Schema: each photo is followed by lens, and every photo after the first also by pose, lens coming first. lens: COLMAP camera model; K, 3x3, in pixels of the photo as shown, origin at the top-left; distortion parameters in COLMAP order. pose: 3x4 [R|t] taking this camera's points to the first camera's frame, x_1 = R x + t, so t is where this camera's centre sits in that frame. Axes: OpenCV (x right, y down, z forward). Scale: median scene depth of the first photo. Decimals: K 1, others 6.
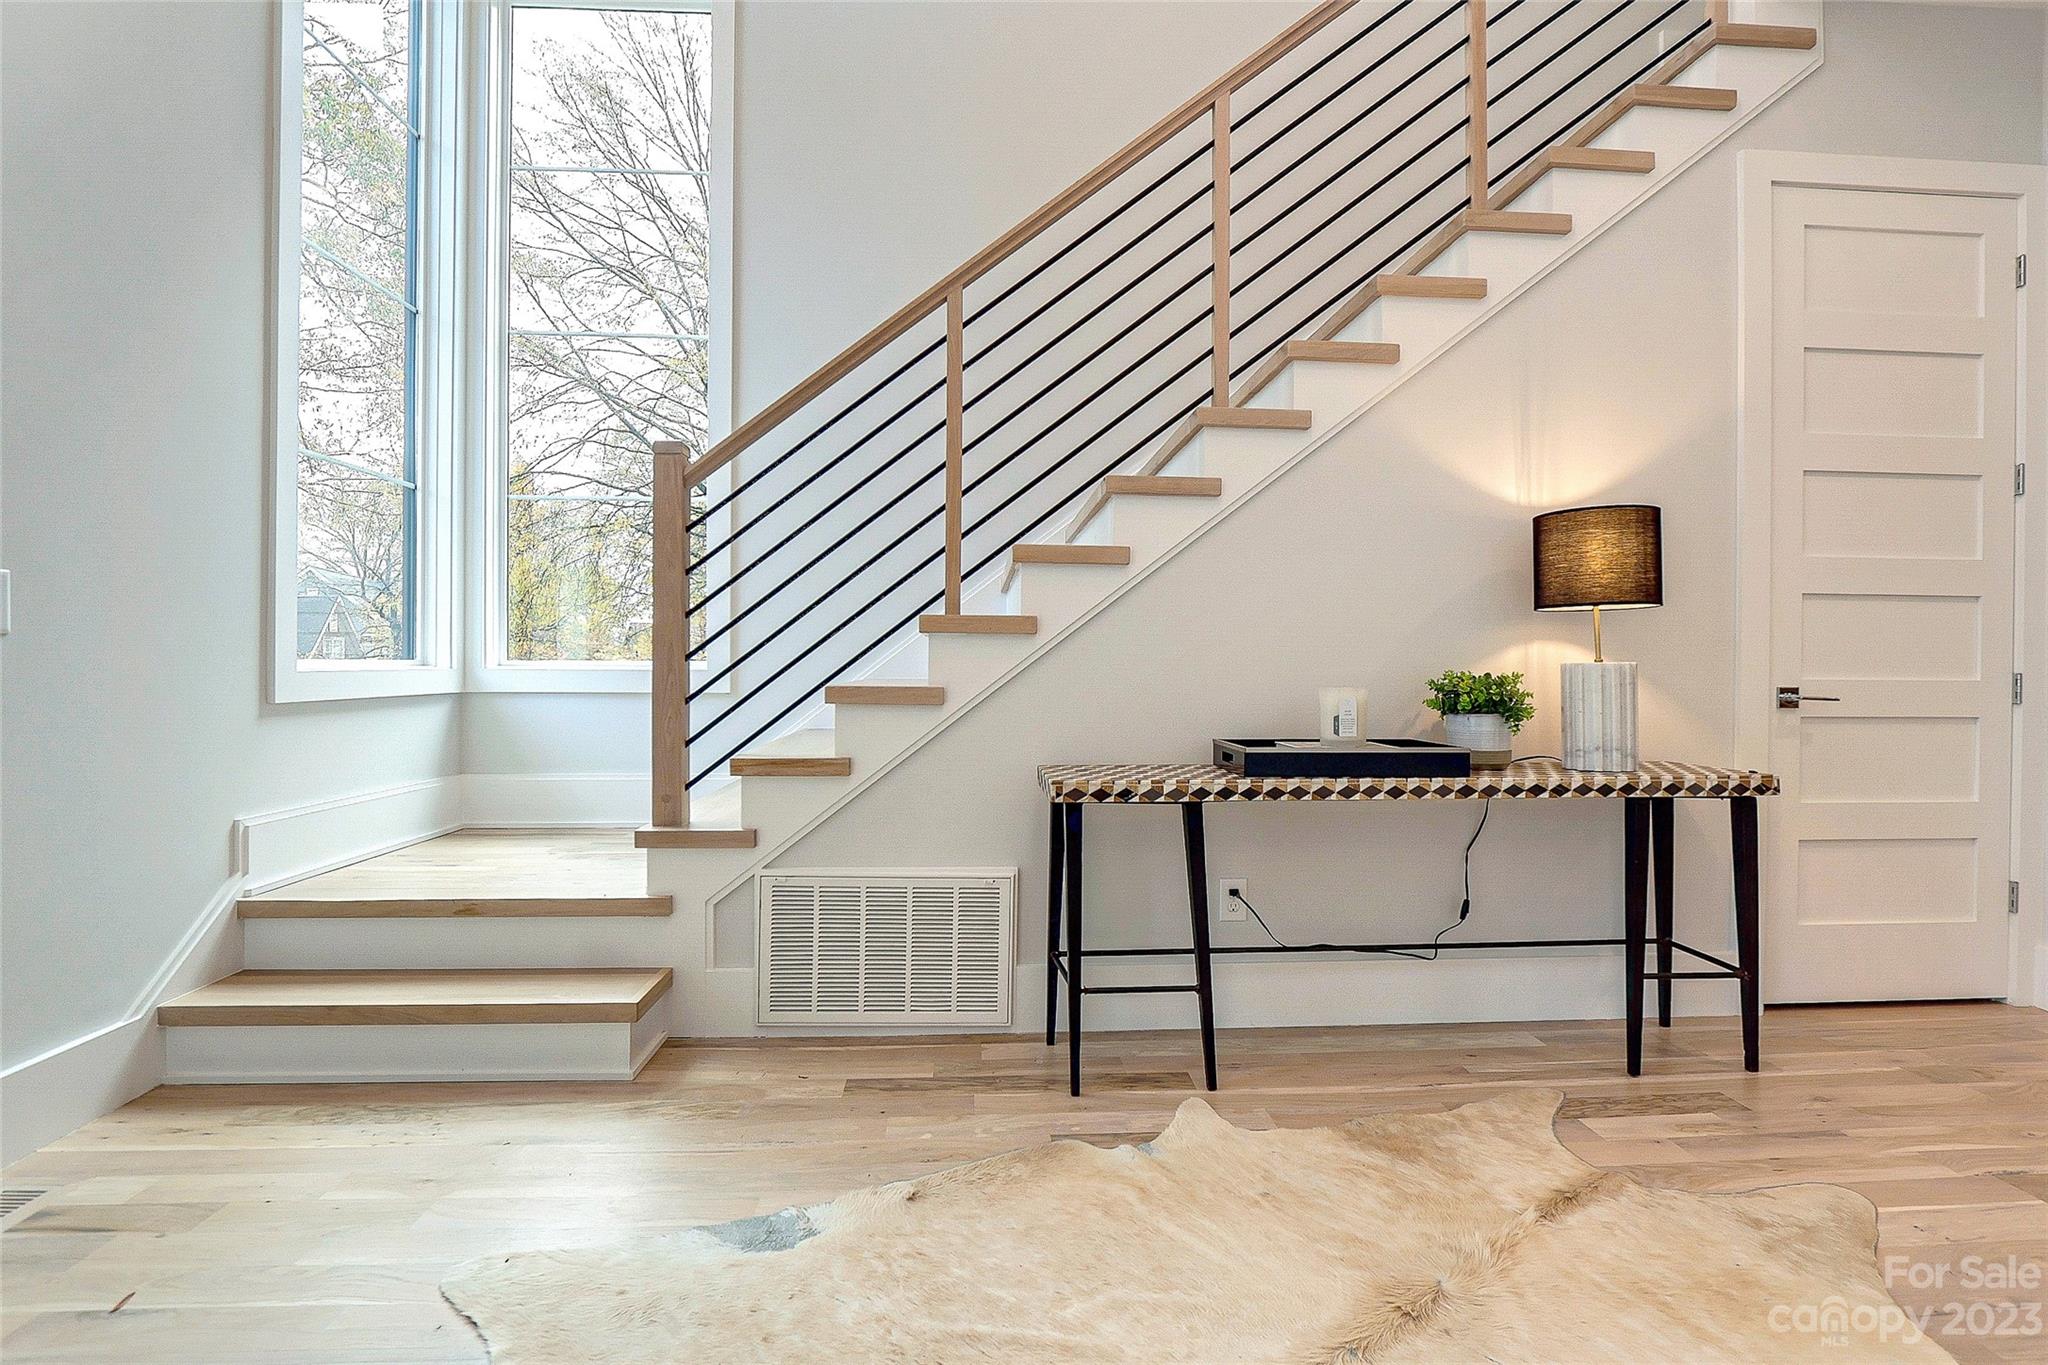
lens RADIAL K [[956.4, 0, 1014.5], [0, 956.4, 671.1], [0, 0, 1]] dist [-0.016612, 0.001276]
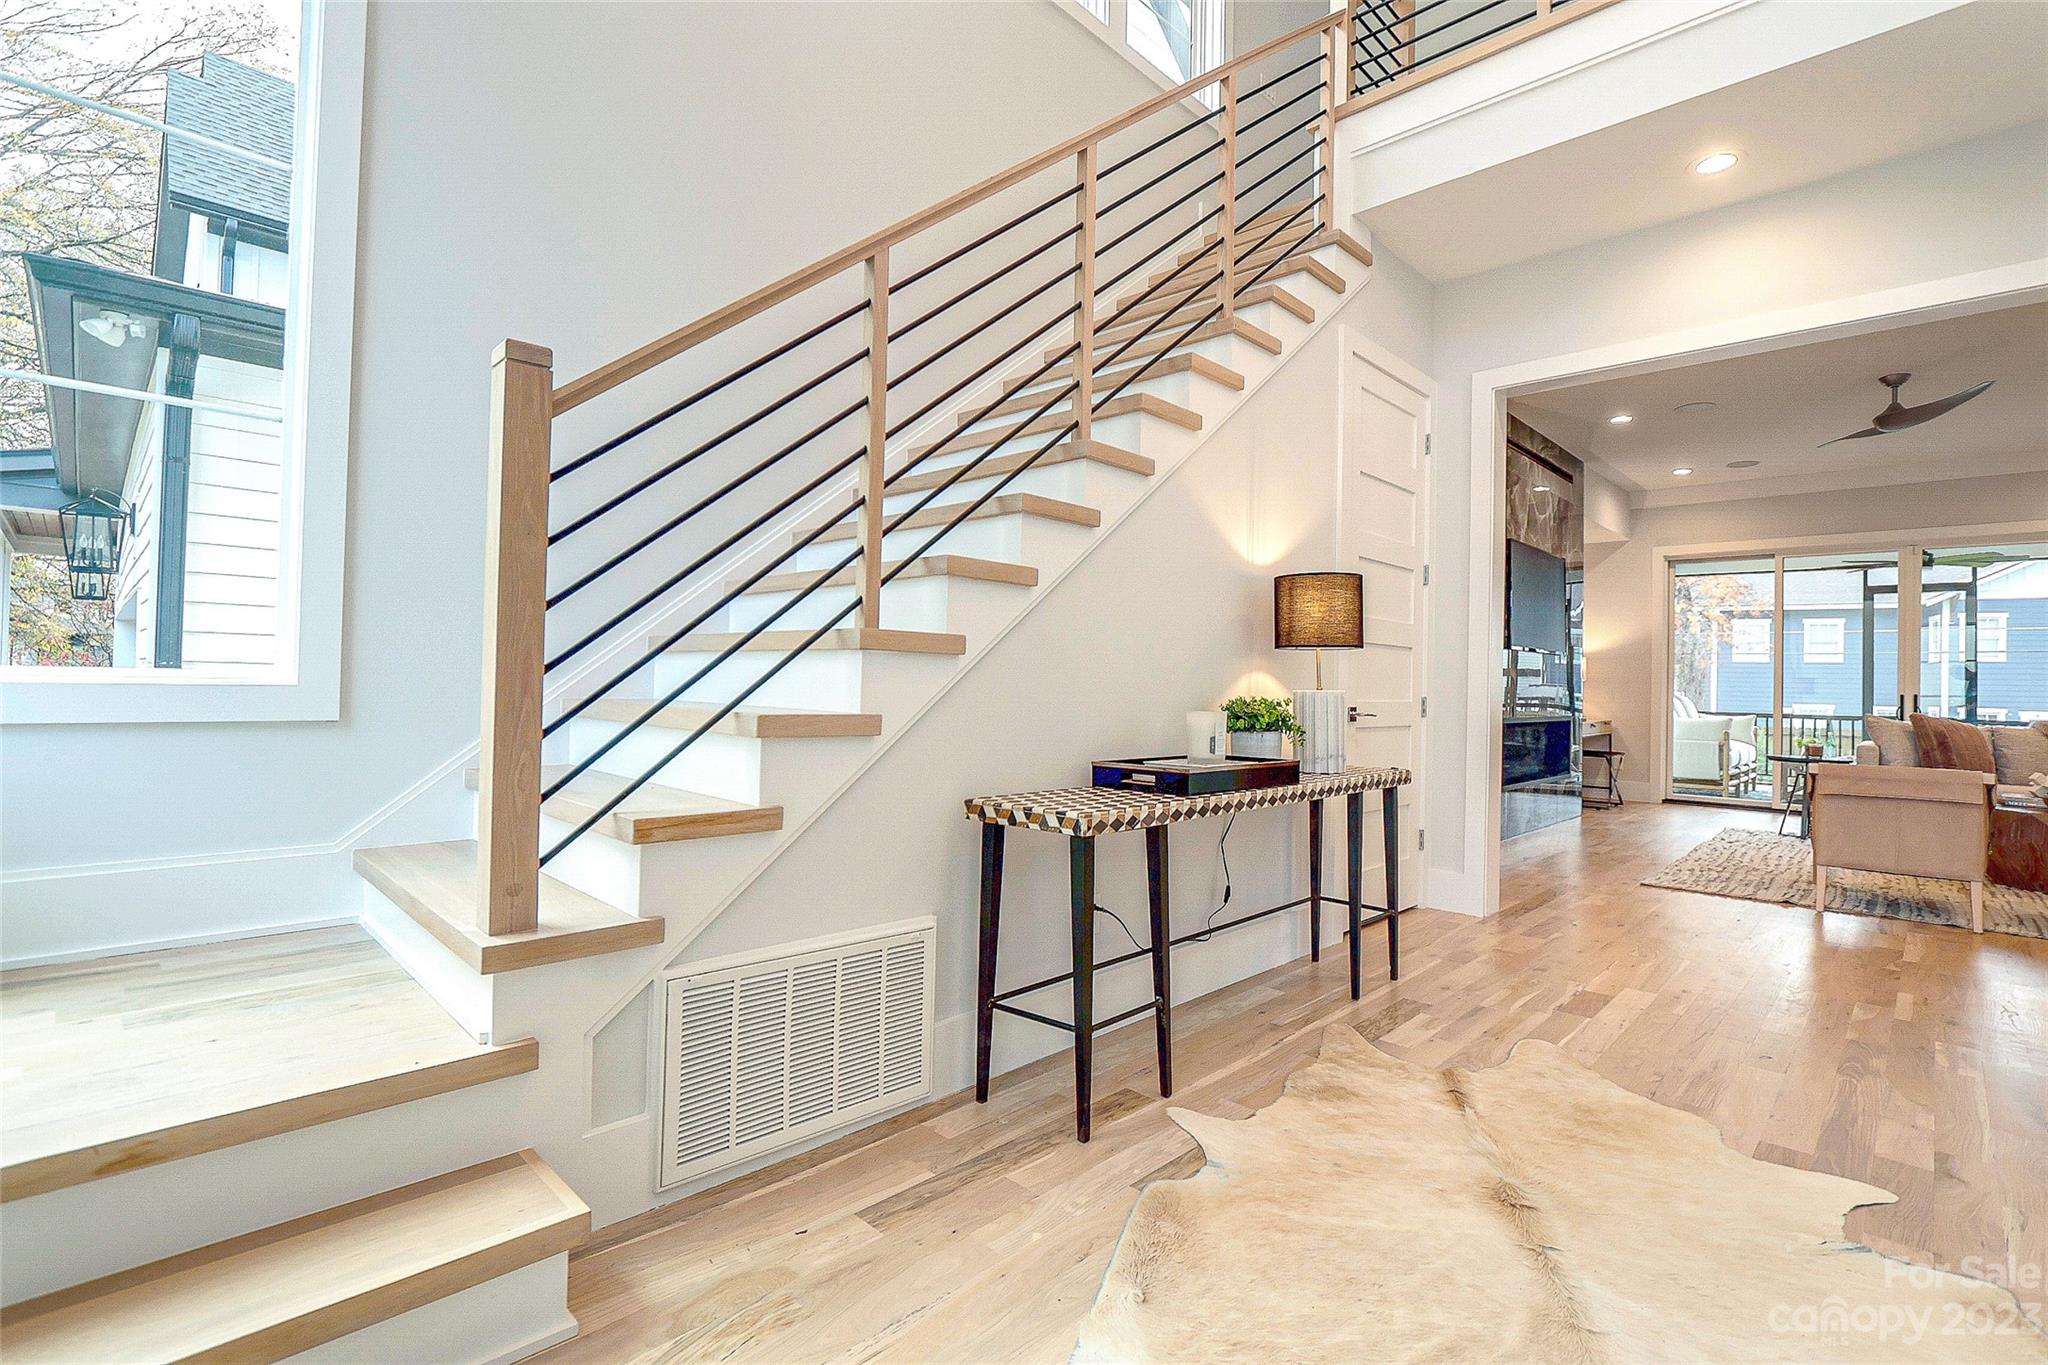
lens RADIAL K [[956.4, 0, 1026.9], [0, 956.4, 674.6], [0, 0, 1]] dist [-0.016612, 0.001276]
pose [[0.739393, 0.017405, 0.673050, -0.545775], [-0.013121, 0.999848, -0.011441, -0.009946], [-0.673147, -0.000371, 0.739509, 0.287514]]
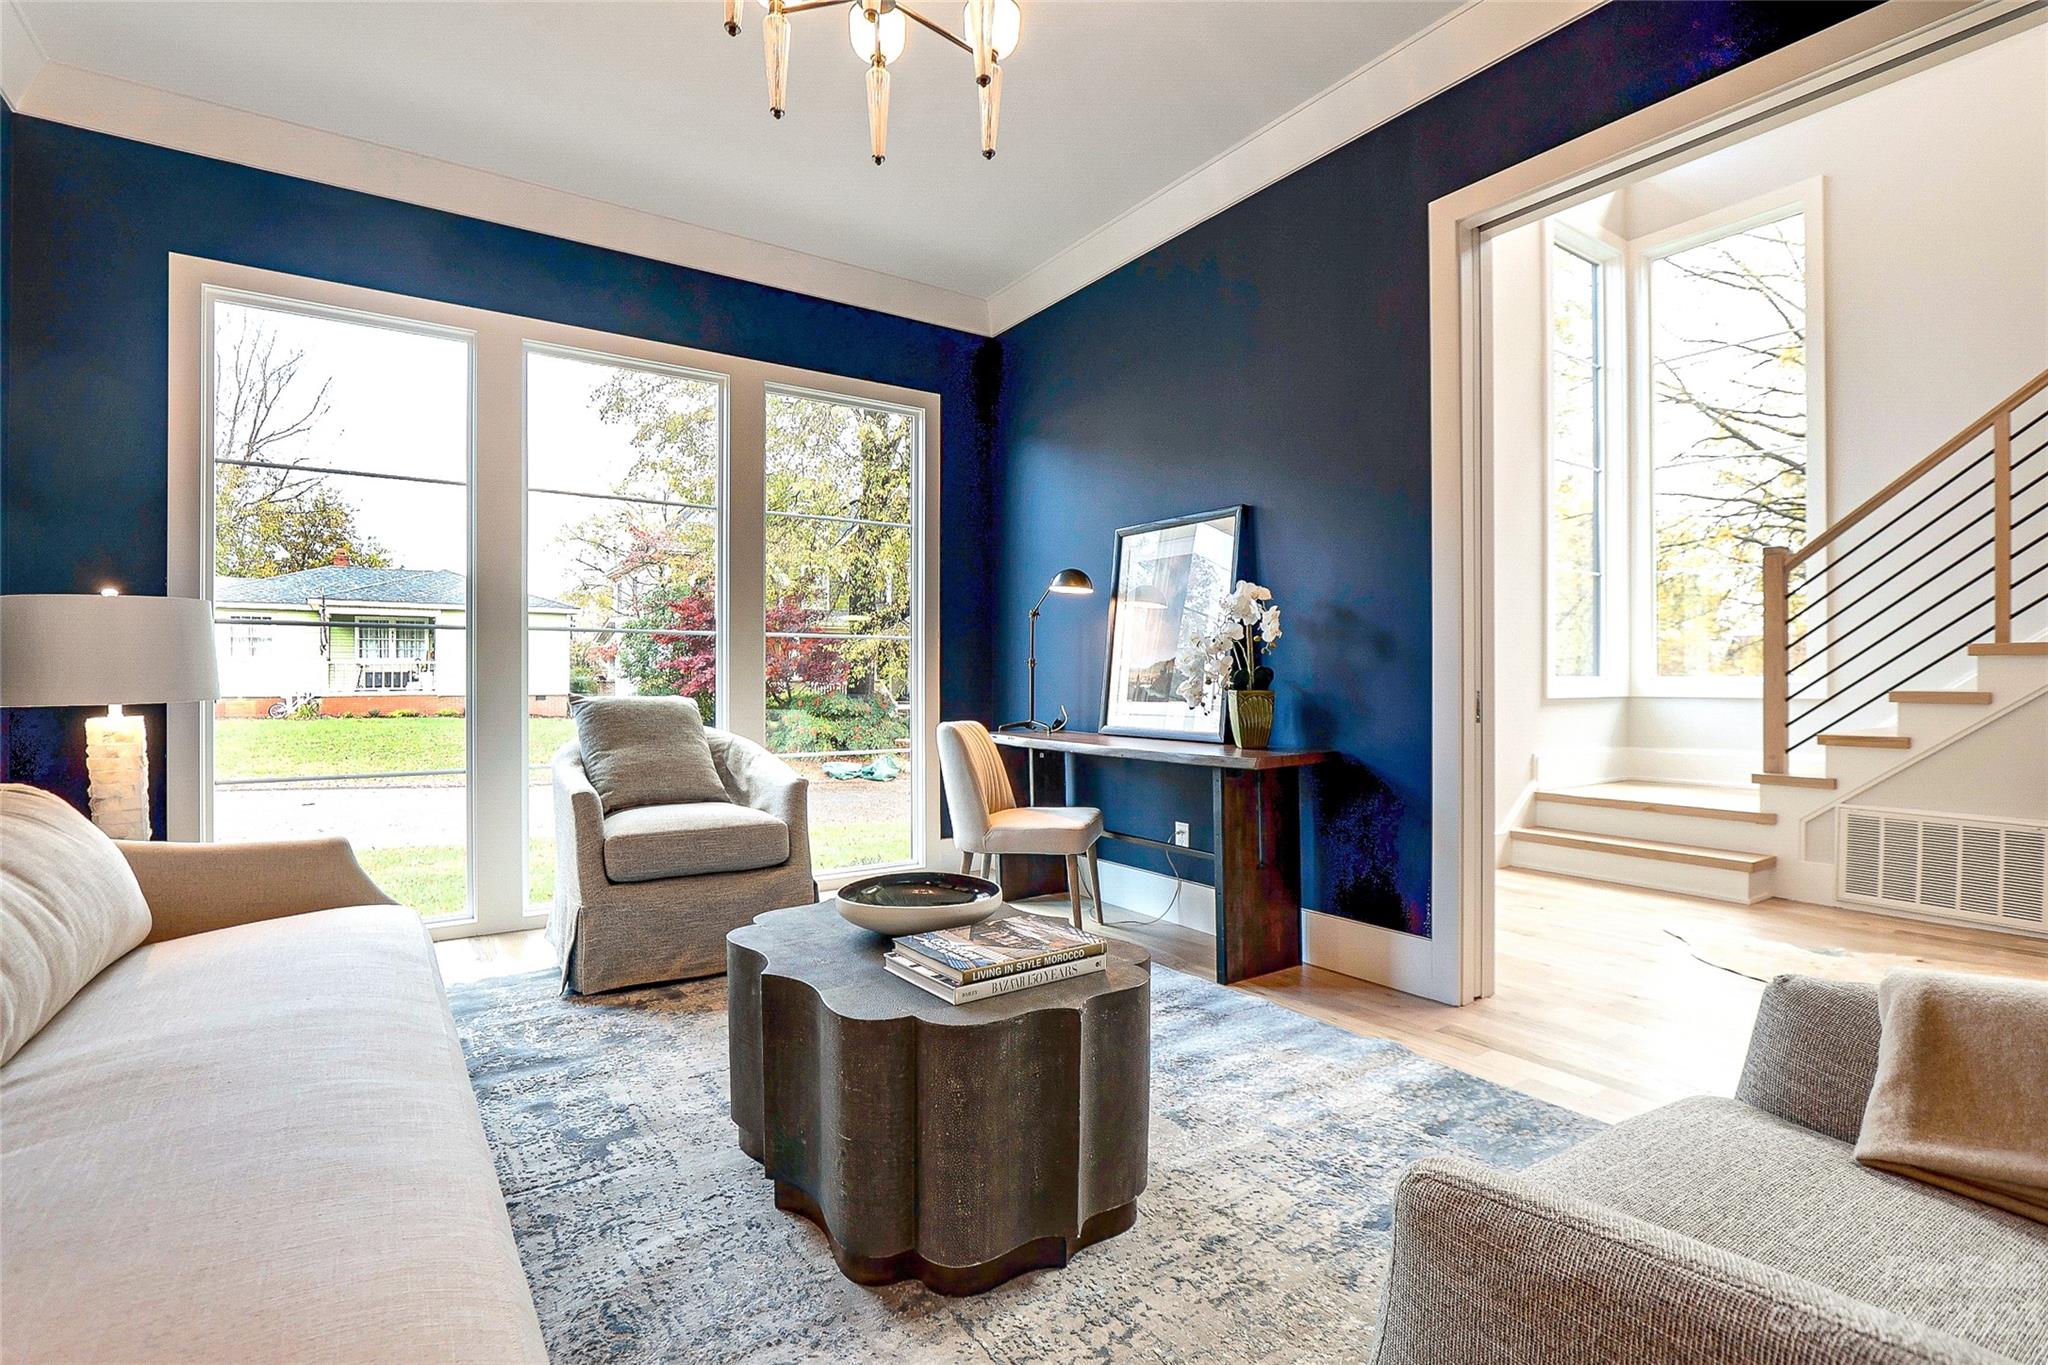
lens RADIAL K [[956.4, 0, 1054.9], [0, 956.4, 675.7], [0, 0, 1]] dist [-0.016612, 0.001276]
pose [[0.536664, -0.008110, -0.843757, 0.374933], [-0.003200, 0.999927, -0.011646, 0.012521], [0.843790, 0.008950, 0.536599, -0.987112]]
